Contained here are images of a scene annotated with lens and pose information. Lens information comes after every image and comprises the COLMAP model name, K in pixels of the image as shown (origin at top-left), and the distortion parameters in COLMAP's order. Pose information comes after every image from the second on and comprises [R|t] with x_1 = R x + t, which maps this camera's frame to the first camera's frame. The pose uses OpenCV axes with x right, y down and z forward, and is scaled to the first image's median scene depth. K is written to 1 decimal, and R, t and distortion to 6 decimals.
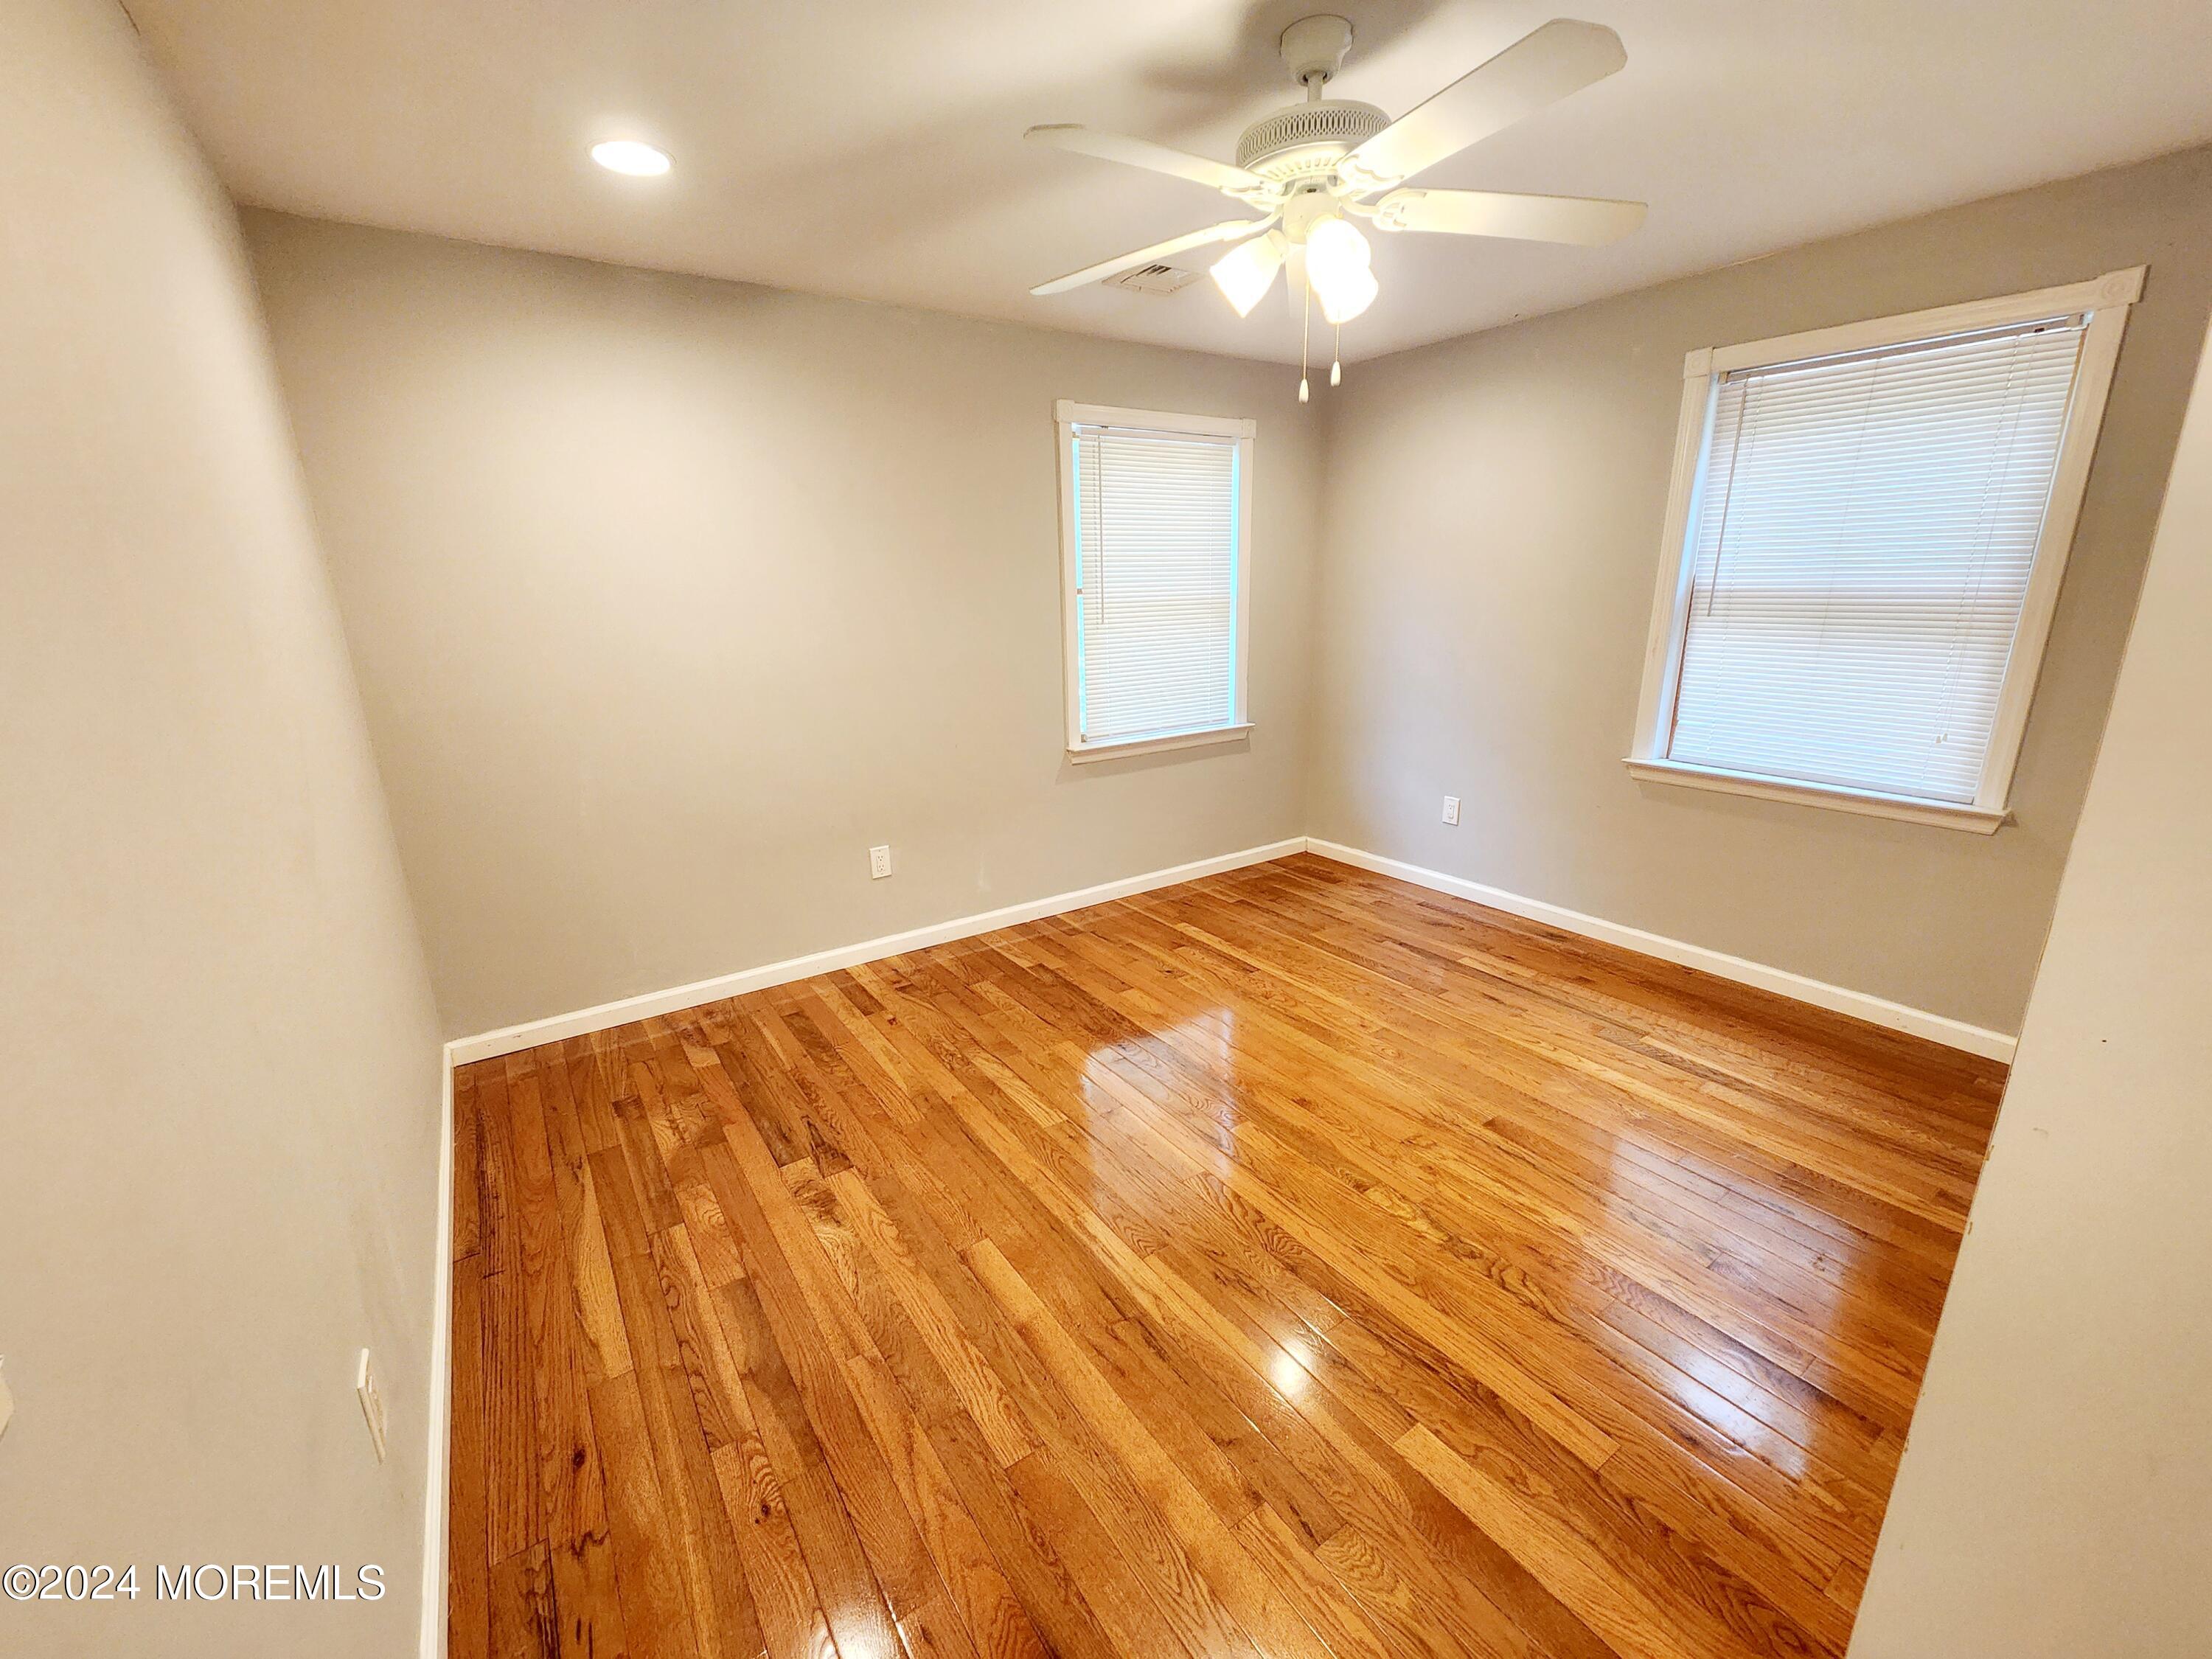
lens RADIAL K [[899.6, 0, 1111.3], [0, 899.6, 832.8], [0, 0, 1]] dist [0.003247, -0.001957]
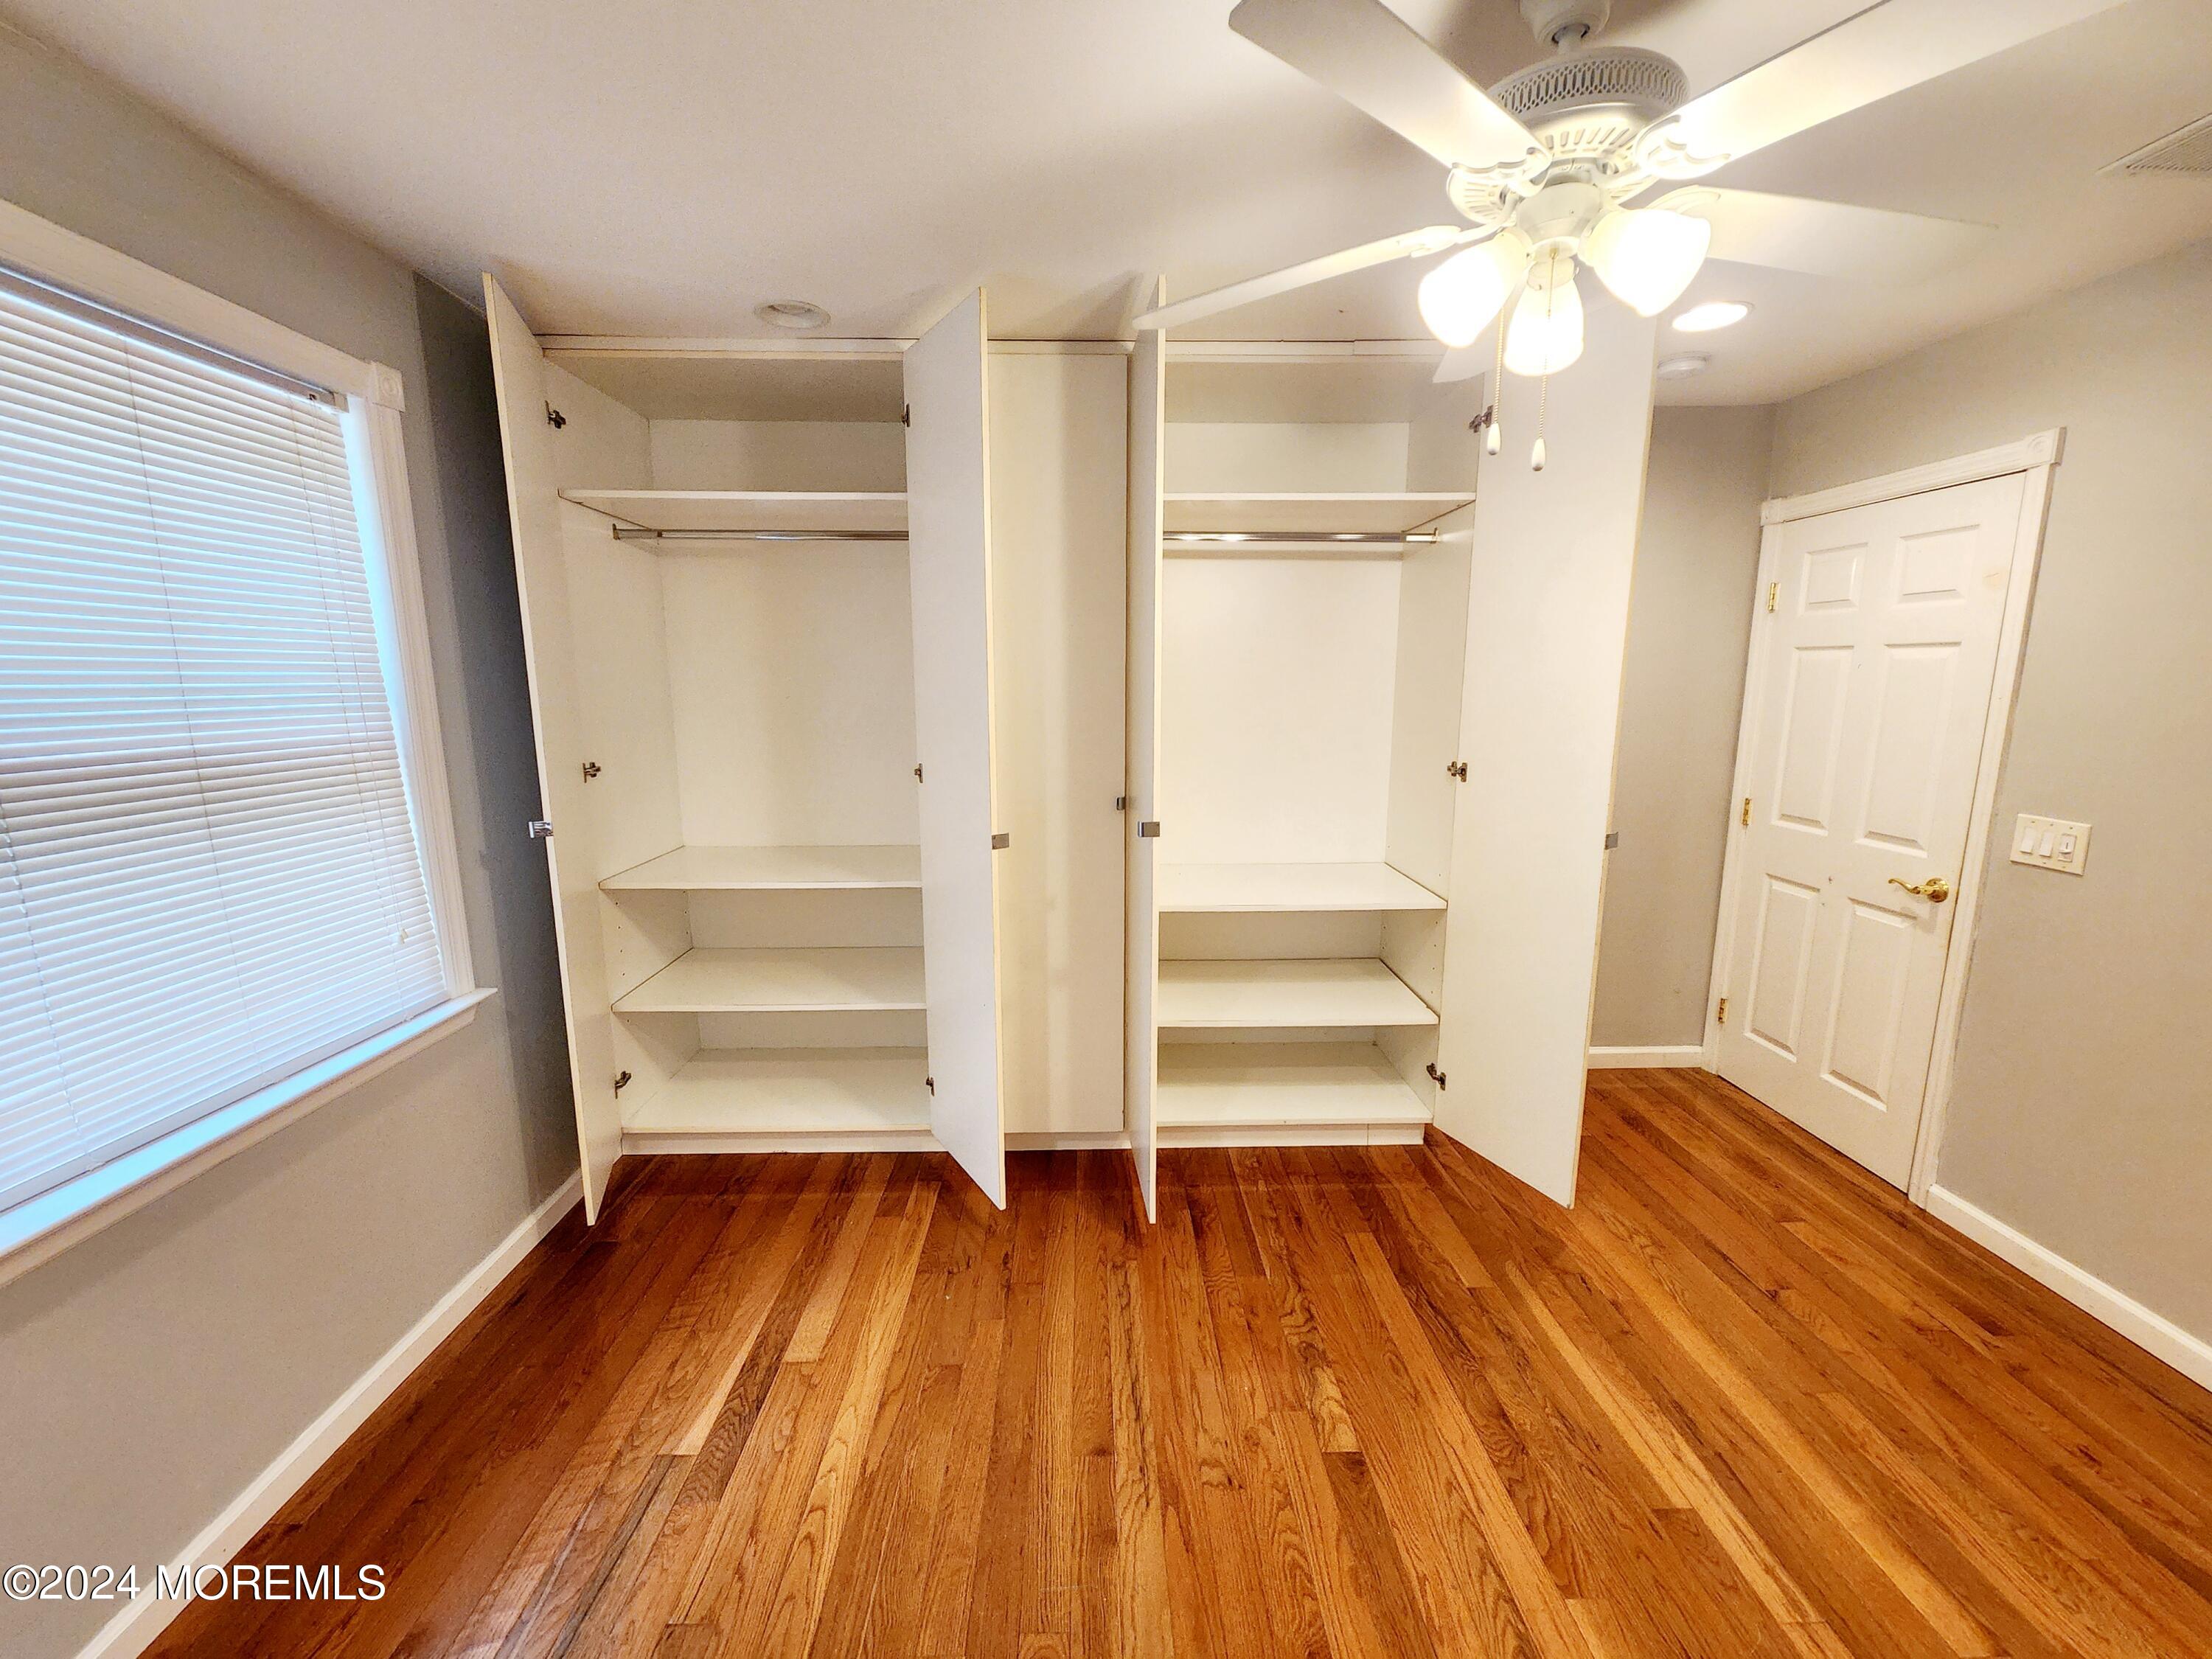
lens RADIAL K [[899.6, 0, 1105.2], [0, 899.6, 832.5], [0, 0, 1]] dist [0.003247, -0.001957]
pose [[-0.832090, -0.072290, 0.549910, 0.059074], [0.169289, 0.911057, 0.375922, -0.394333], [-0.528175, 0.405894, -0.745843, 1.332087]]
